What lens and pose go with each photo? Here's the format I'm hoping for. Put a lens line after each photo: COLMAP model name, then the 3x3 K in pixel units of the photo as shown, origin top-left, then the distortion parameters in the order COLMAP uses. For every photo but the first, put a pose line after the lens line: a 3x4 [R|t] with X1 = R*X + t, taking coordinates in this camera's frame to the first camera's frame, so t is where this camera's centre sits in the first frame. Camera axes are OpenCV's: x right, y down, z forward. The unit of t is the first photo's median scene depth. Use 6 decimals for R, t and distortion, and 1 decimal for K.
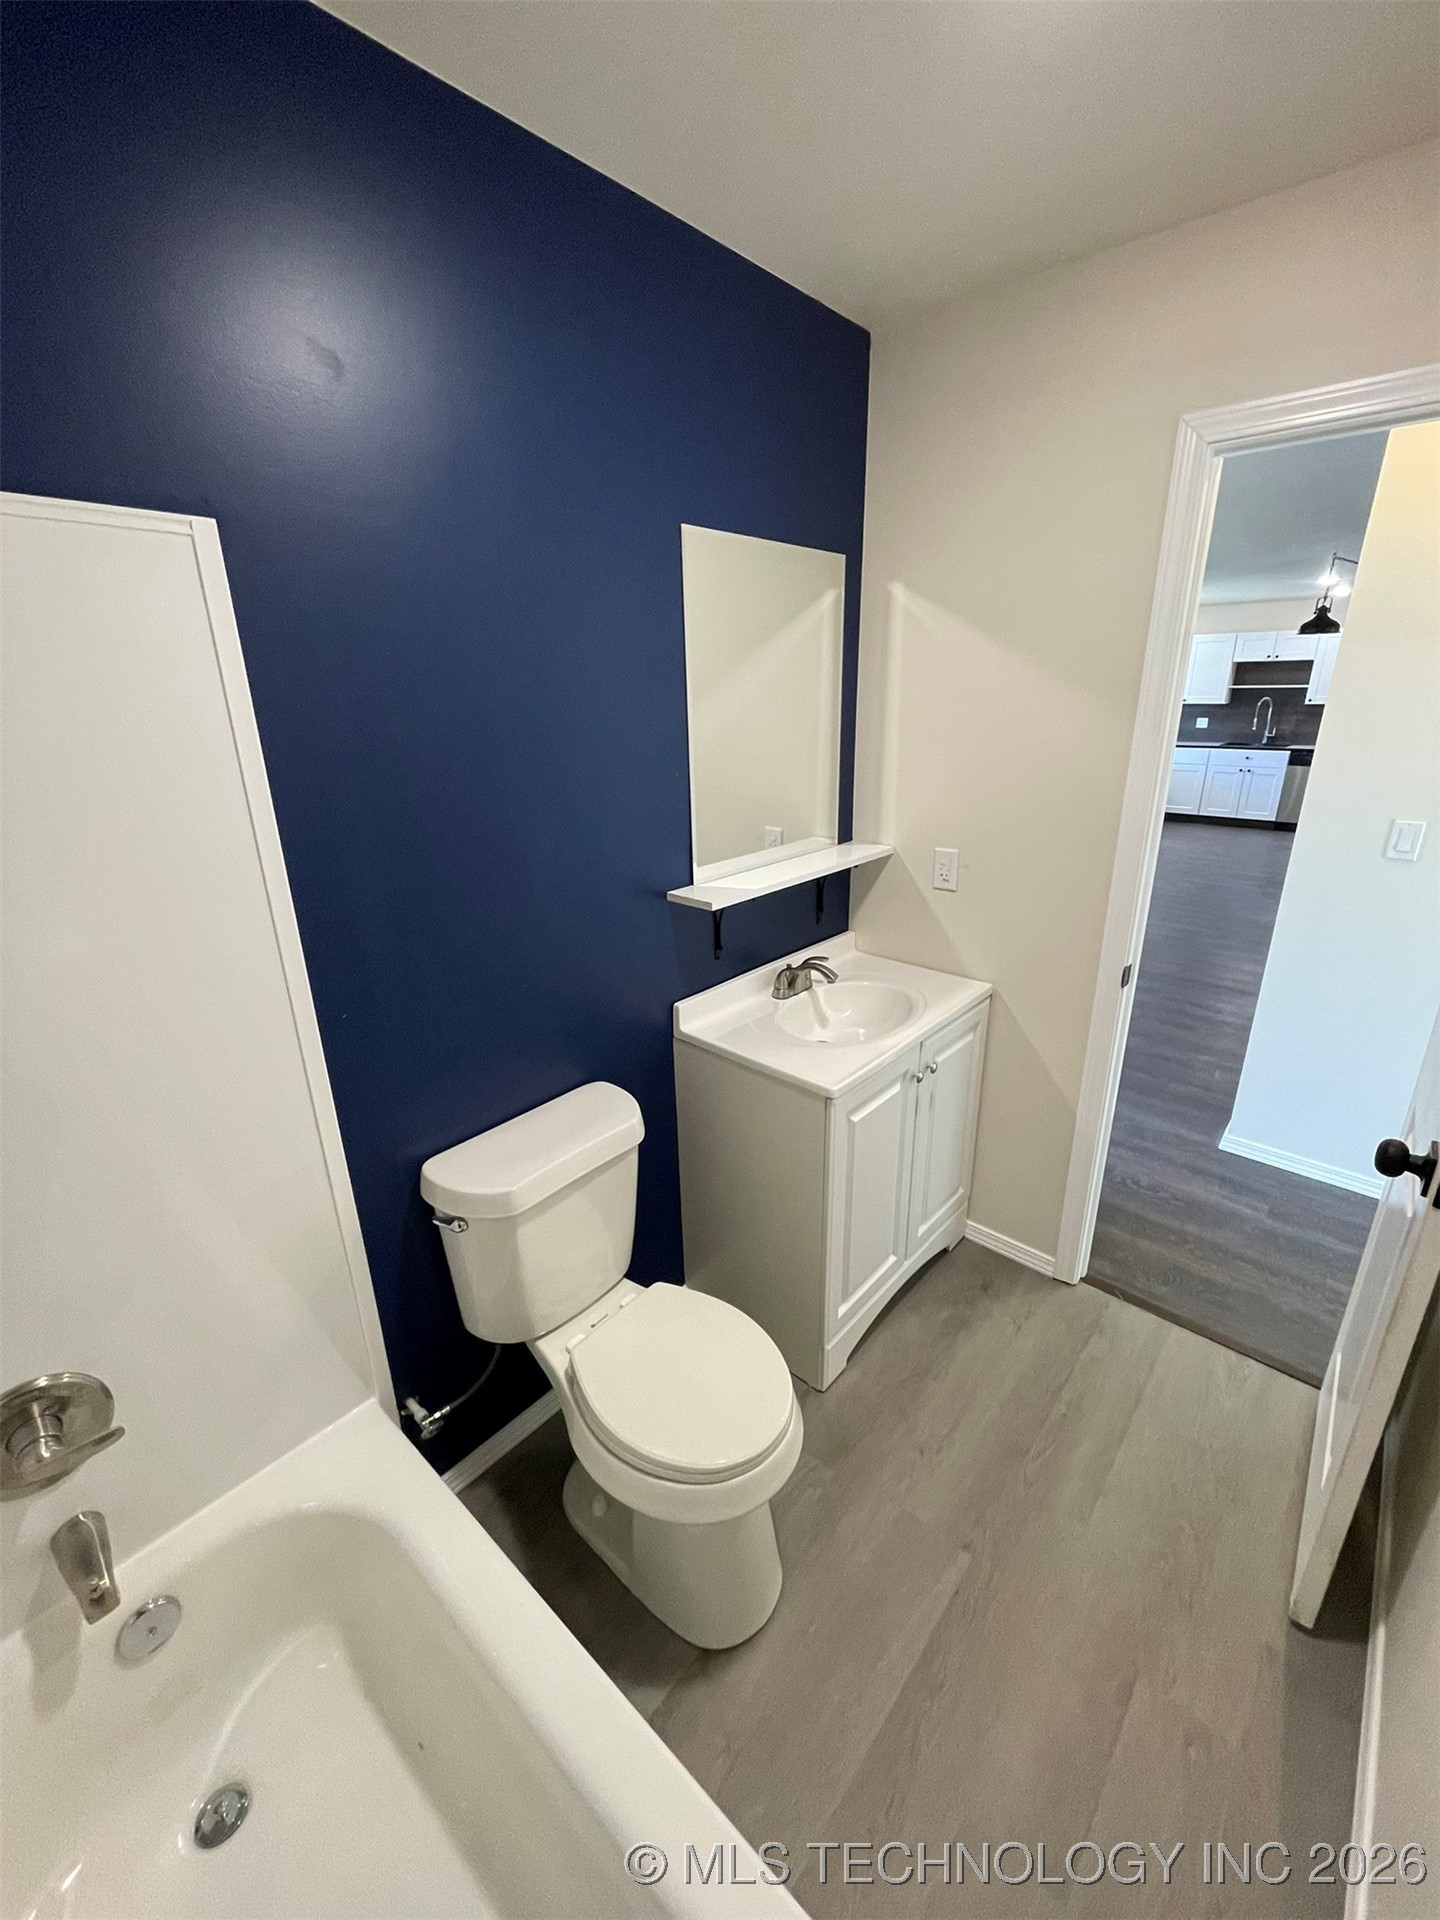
lens RADIAL K [[782.8, 0, 720.0], [0, 782.8, 960.0], [0, 0, 1]] dist [-0.001003, -0.000053]
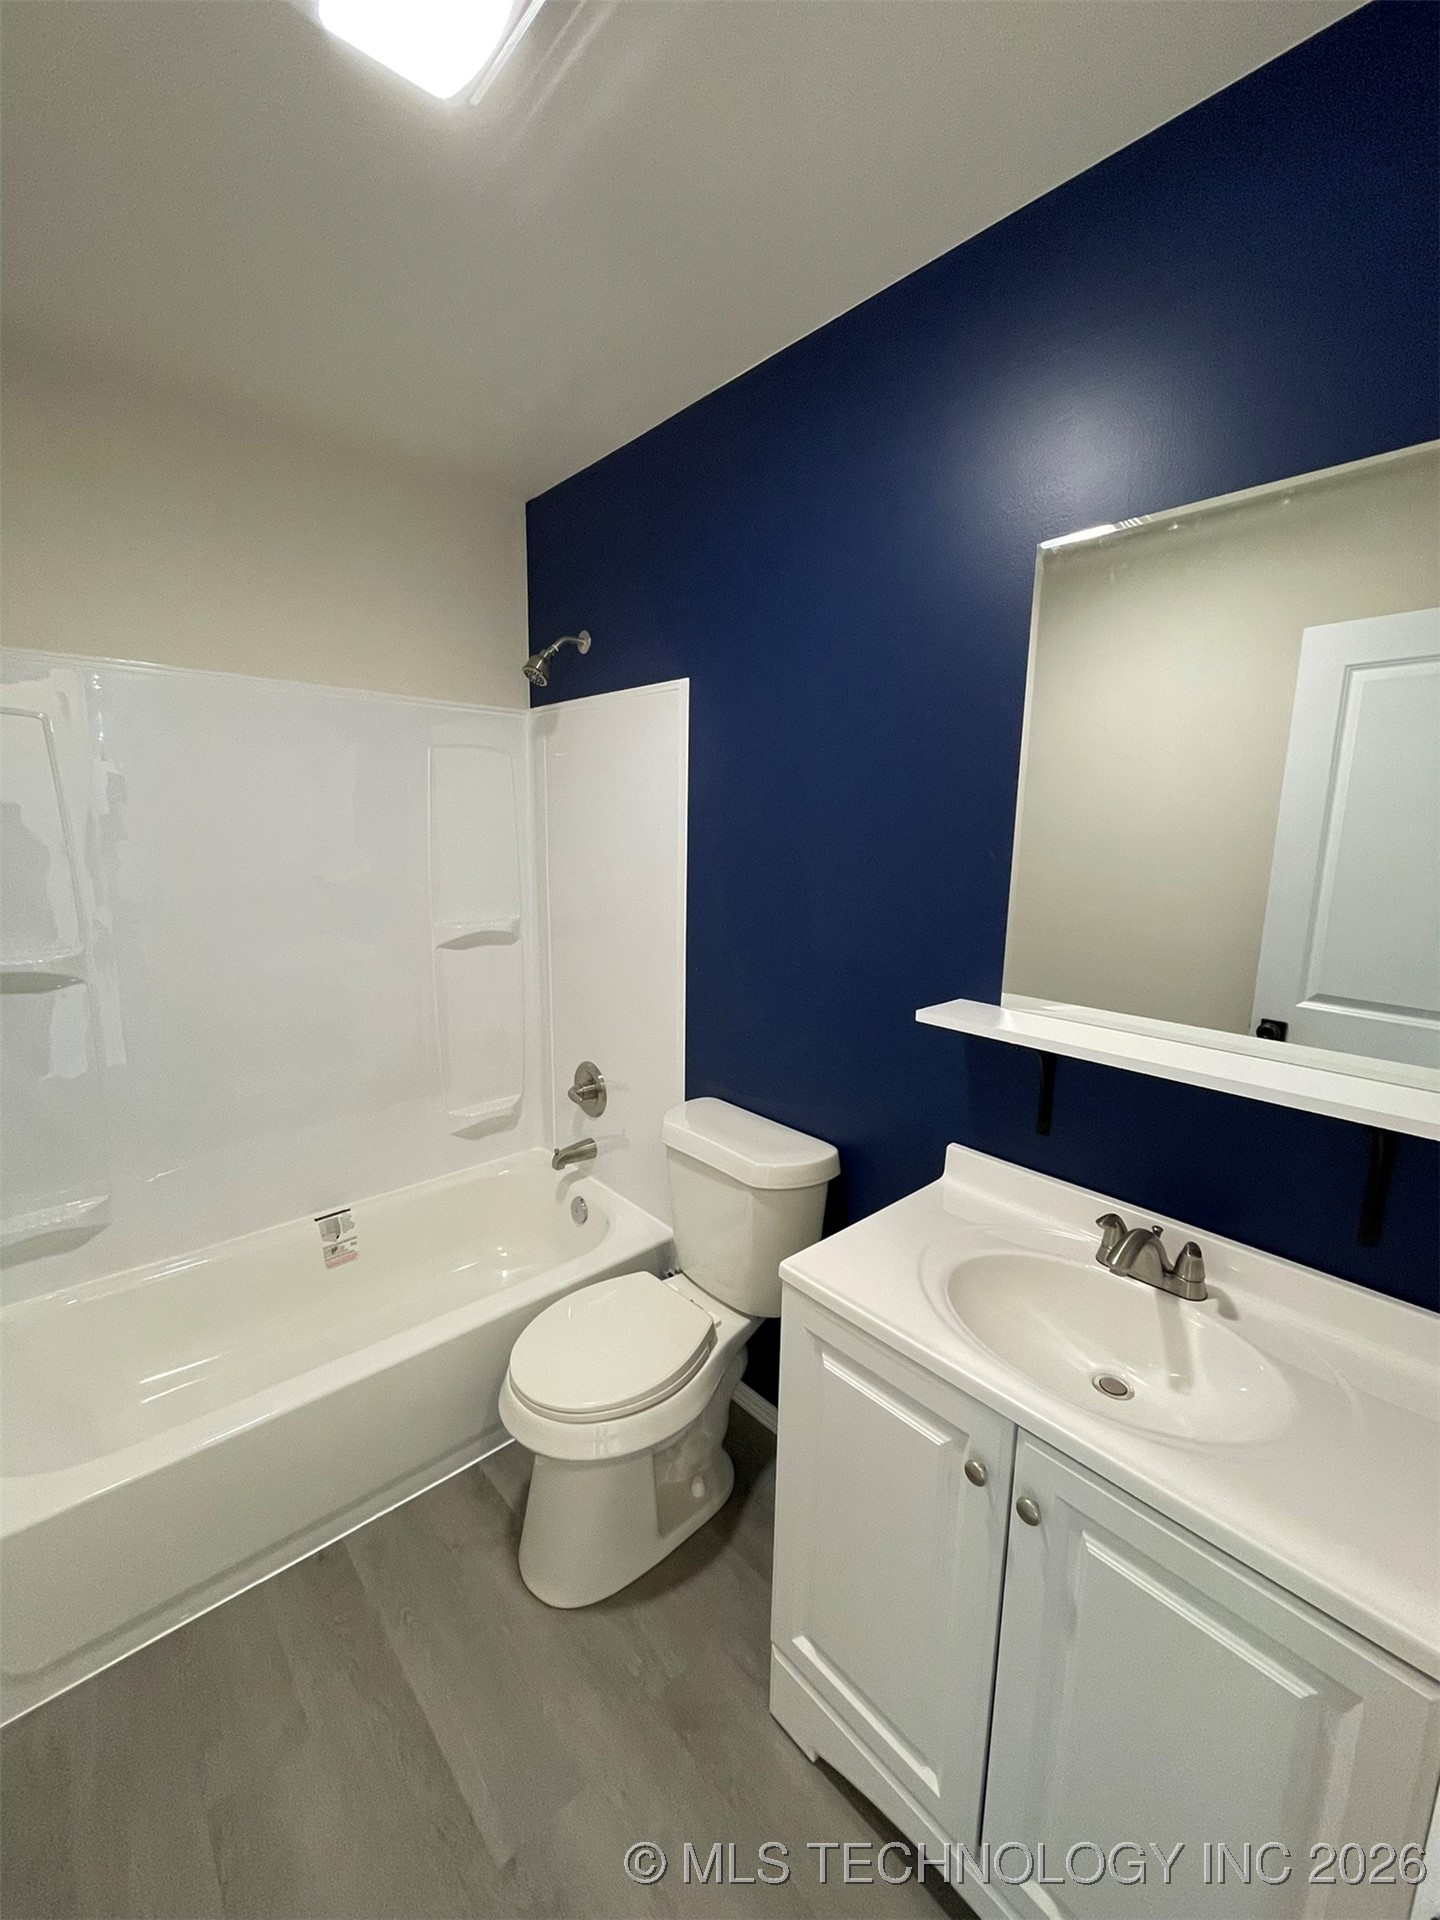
lens RADIAL K [[772.7, 0, 720.0], [0, 772.7, 960.0], [0, 0, 1]] dist [-0.000684, 0.000137]
pose [[-0.111719, 0.183623, -0.976628, 0.704937], [-0.345300, 0.914369, 0.211417, -0.200761], [0.931819, 0.360849, -0.038747, 0.757423]]
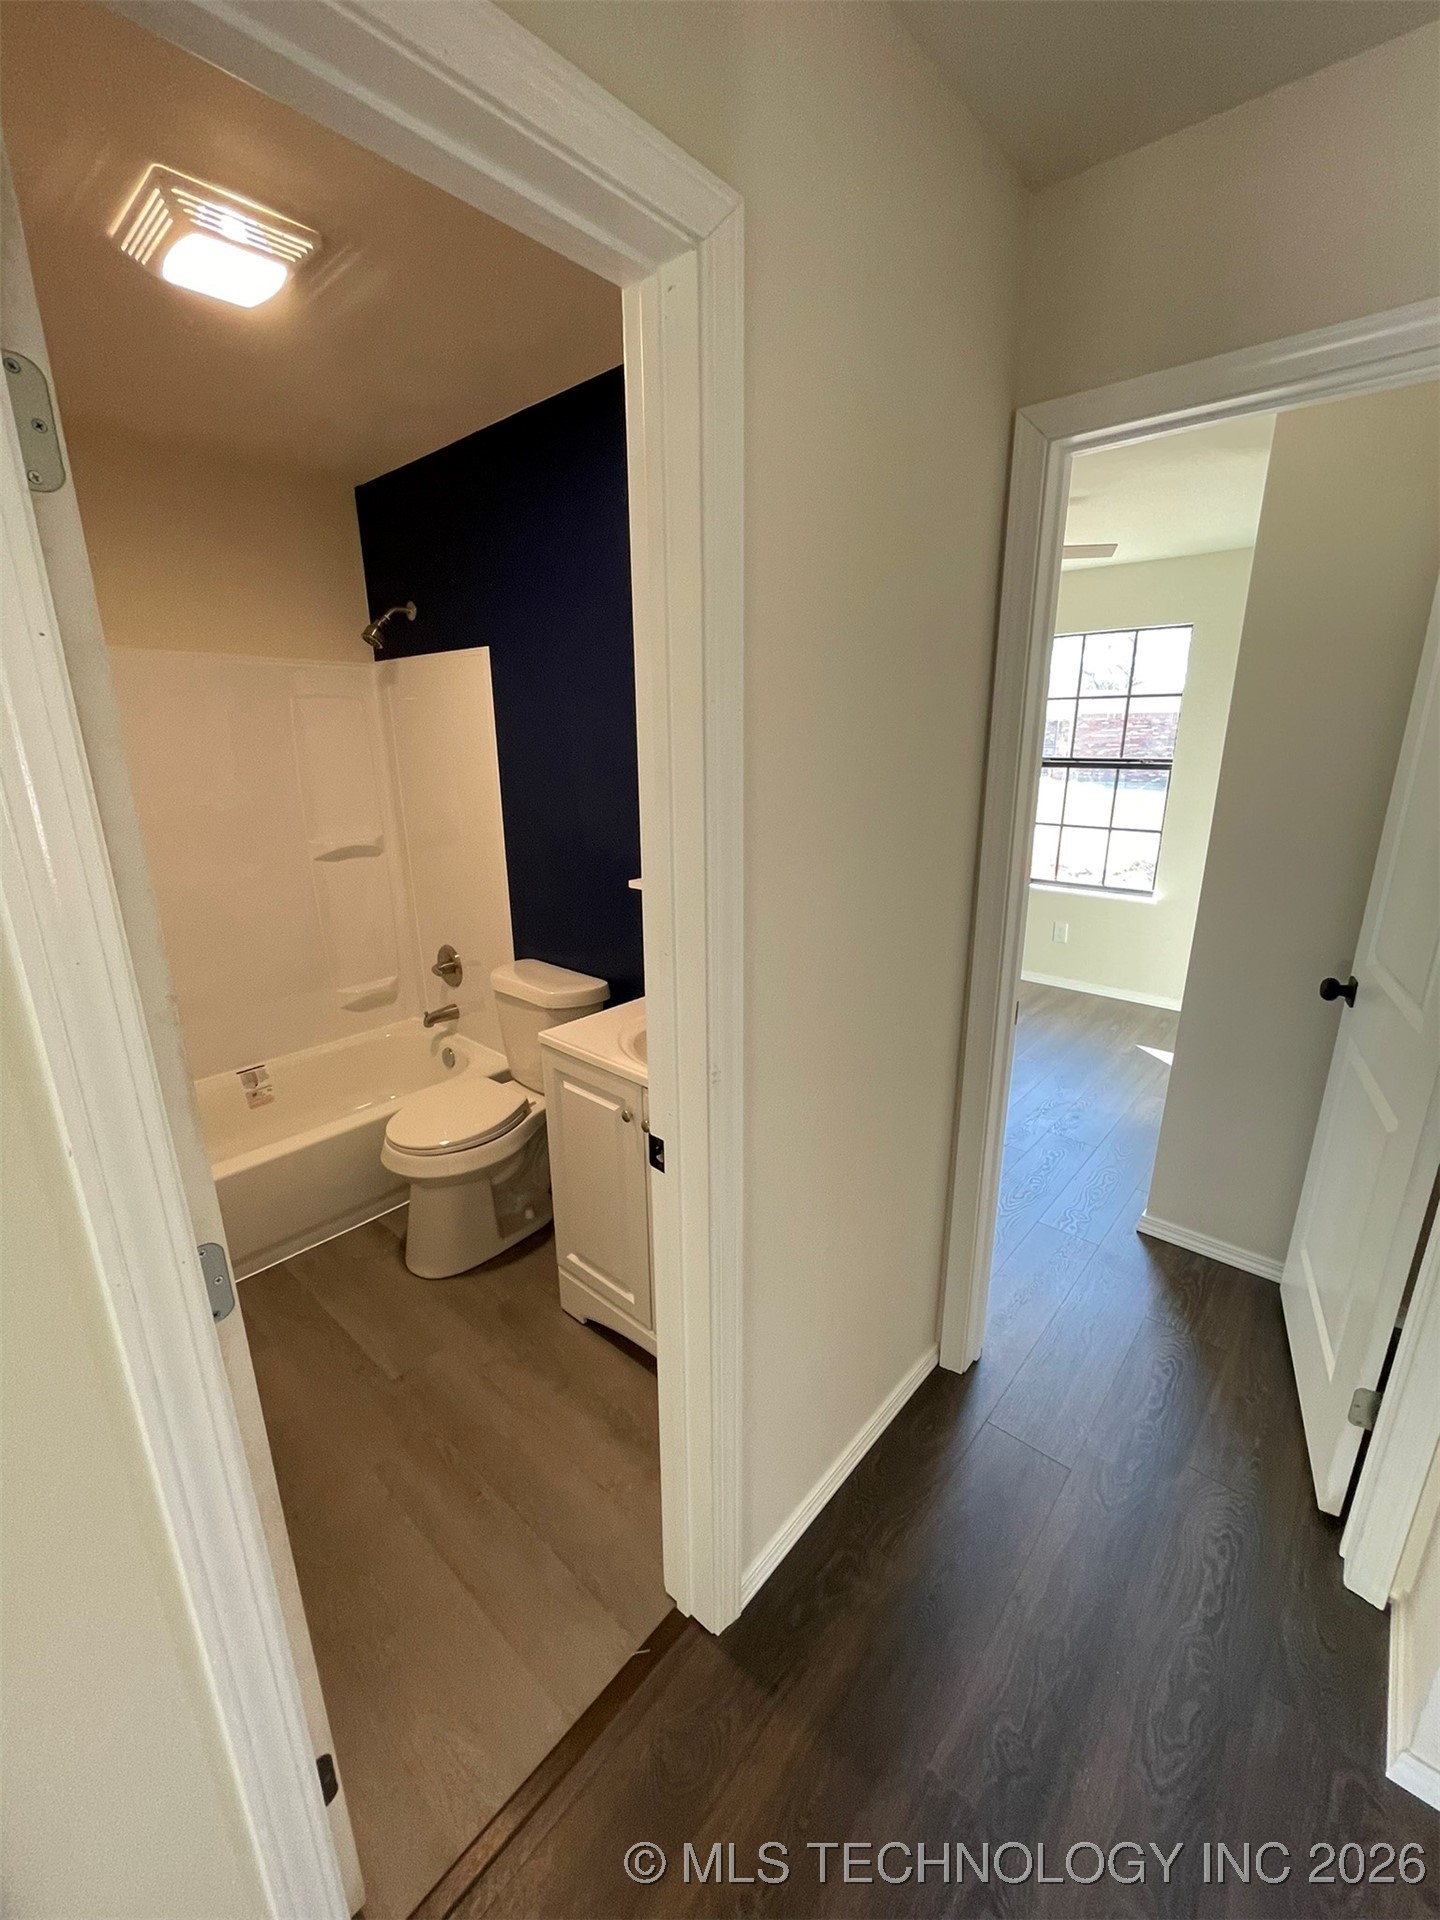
lens RADIAL K [[772.7, 0, 720.0], [0, 772.7, 960.0], [0, 0, 1]] dist [-0.000684, 0.000137]
pose [[0.003463, 0.291131, -0.956677, 1.107421], [-0.327909, 0.904117, 0.273949, -0.317369], [0.944703, 0.312754, 0.098596, 0.967524]]
